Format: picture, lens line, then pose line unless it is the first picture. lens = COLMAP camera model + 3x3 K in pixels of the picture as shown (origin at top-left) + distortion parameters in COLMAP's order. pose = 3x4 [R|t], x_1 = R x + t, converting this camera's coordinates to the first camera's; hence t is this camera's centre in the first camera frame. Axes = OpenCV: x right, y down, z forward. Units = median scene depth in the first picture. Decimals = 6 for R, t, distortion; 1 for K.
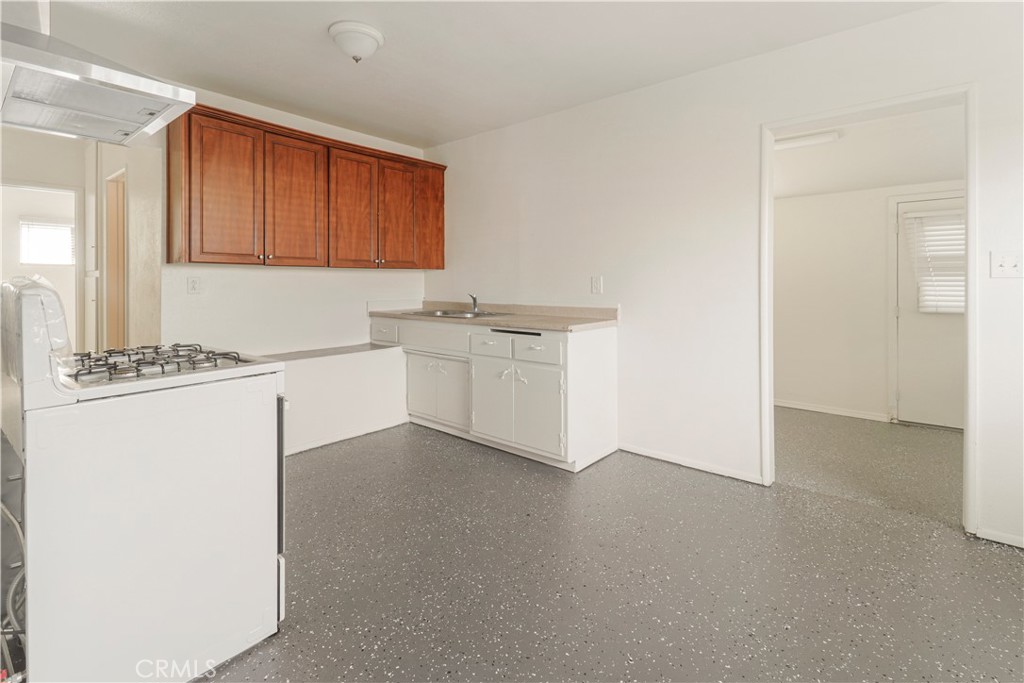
lens RADIAL K [[481.8, 0, 511.3], [0, 481.8, 281.8], [0, 0, 1]] dist [0.002476, 0.000347]
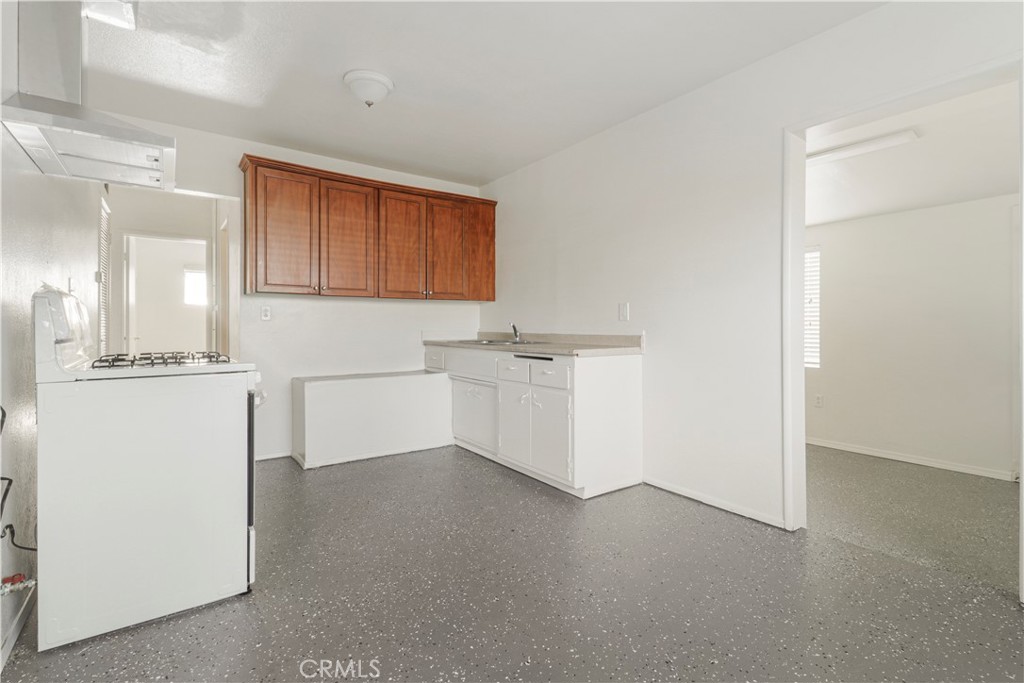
lens RADIAL K [[482.9, 0, 516.3], [0, 482.9, 323.5], [0, 0, 1]] dist [0.002106, 0.000034]
pose [[0.970570, 0.000189, -0.240817, 0.208467], [-0.001180, 0.999991, -0.003970, 0.035096], [0.240815, 0.004138, 0.970562, 0.004323]]
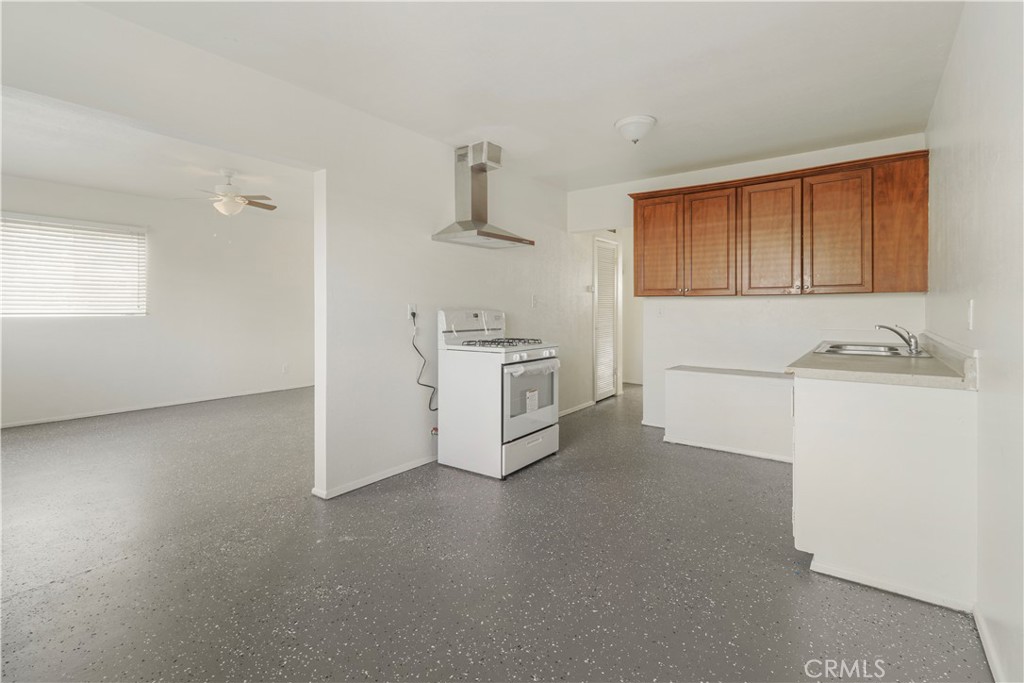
lens RADIAL K [[469.8, 0, 507.2], [0, 469.8, 309.9], [0, 0, 1]] dist [0.000495, -0.000014]
pose [[0.049057, 0.003512, -0.998790, 0.724157], [0.003129, 0.999988, 0.003670, -0.003072], [0.998791, -0.003305, 0.049046, 0.442726]]
